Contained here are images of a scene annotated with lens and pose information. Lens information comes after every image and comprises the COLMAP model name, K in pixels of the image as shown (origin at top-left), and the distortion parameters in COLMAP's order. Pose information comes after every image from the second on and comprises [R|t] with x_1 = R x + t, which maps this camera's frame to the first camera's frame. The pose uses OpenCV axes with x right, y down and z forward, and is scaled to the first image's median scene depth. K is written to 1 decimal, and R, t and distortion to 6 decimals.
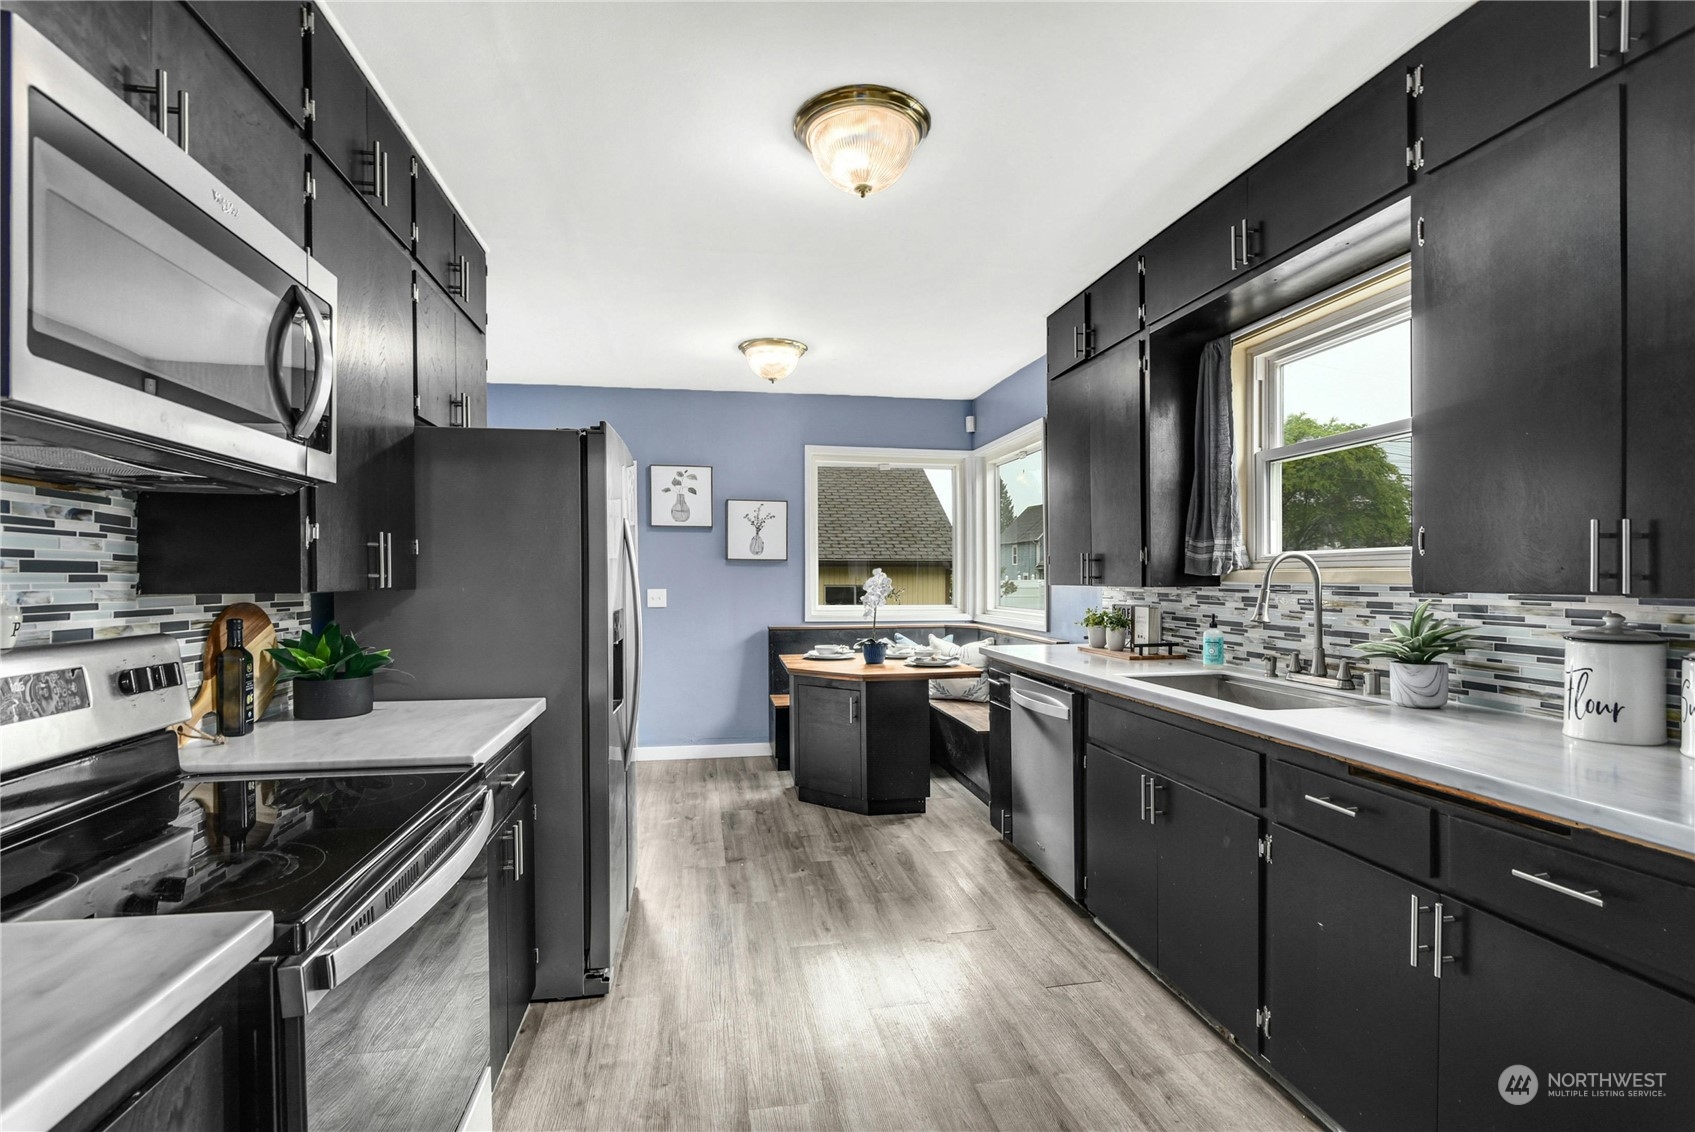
lens RADIAL K [[795.3, 0, 846.6], [0, 795.3, 579.1], [0, 0, 1]] dist [-0.022306, 0.000255]
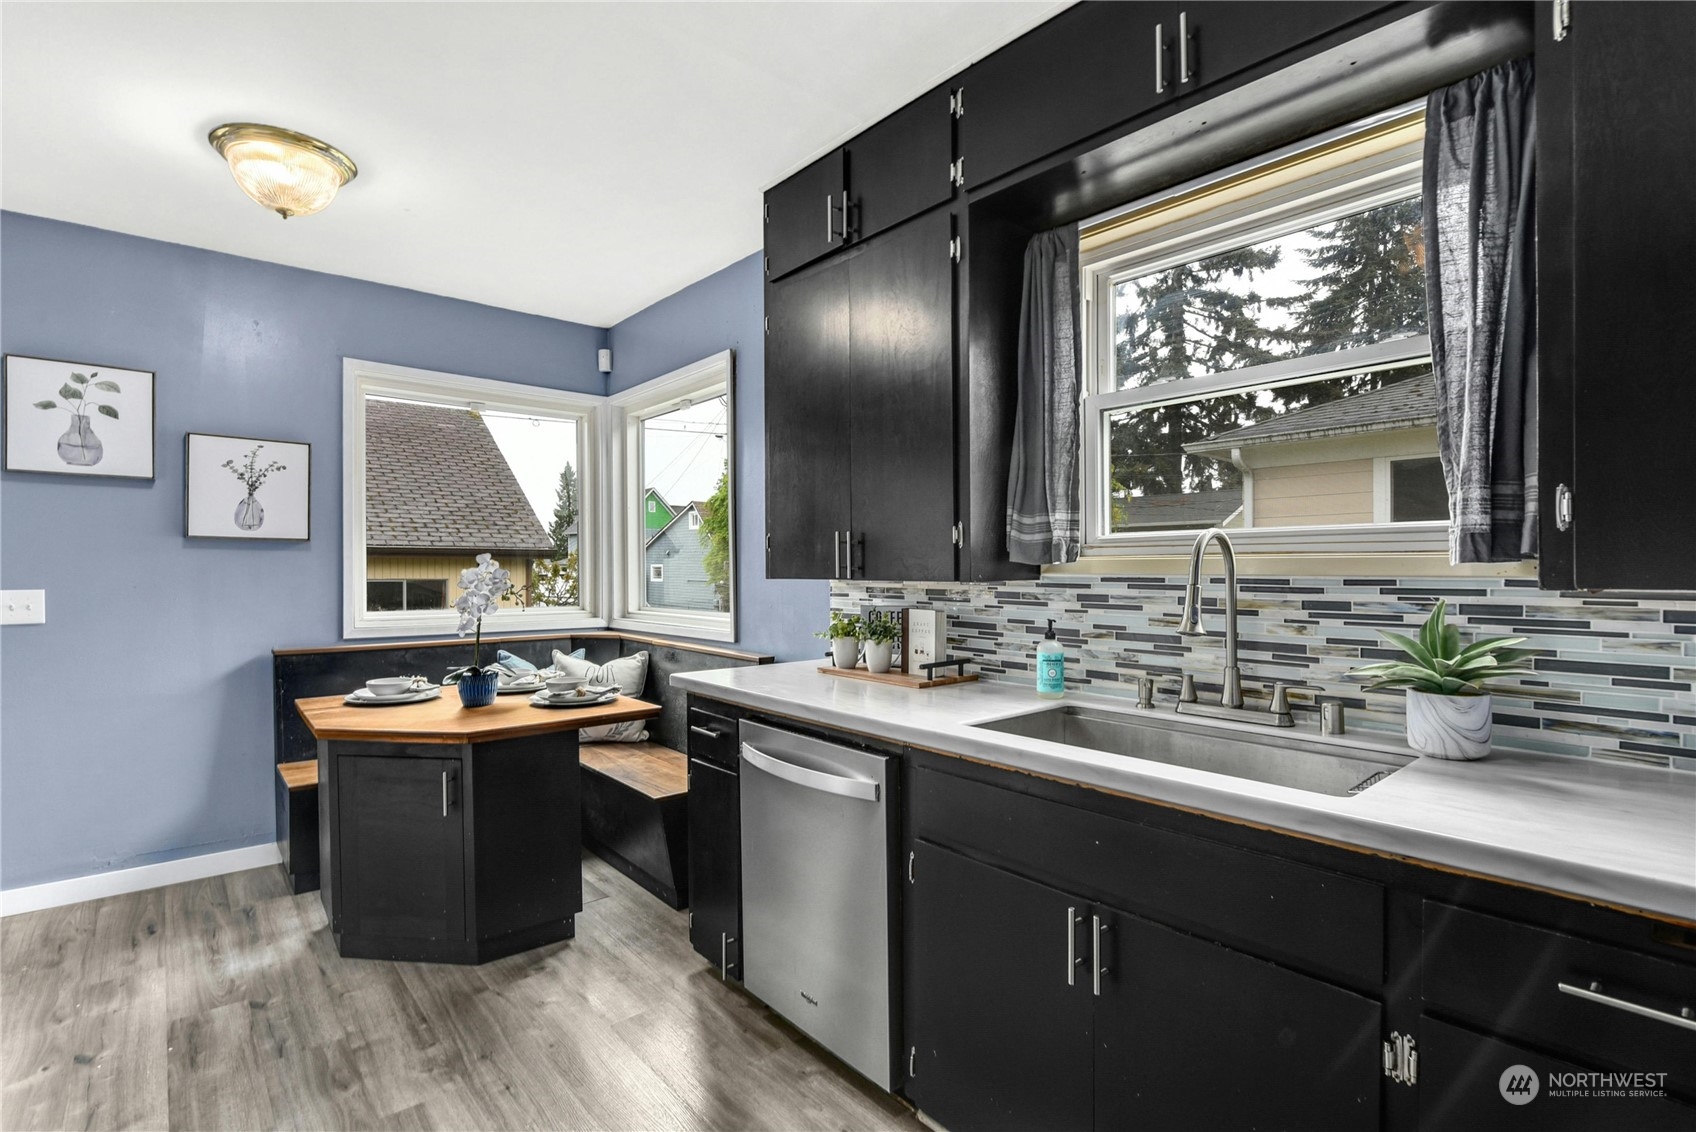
lens RADIAL K [[795.8, 0, 847.1], [0, 795.8, 571.8], [0, 0, 1]] dist [-0.022306, 0.000255]
pose [[0.860802, -0.001069, 0.508938, -0.037357], [0.000837, 0.999999, 0.000685, 0.000905], [-0.508939, -0.000163, 0.860803, 0.367573]]
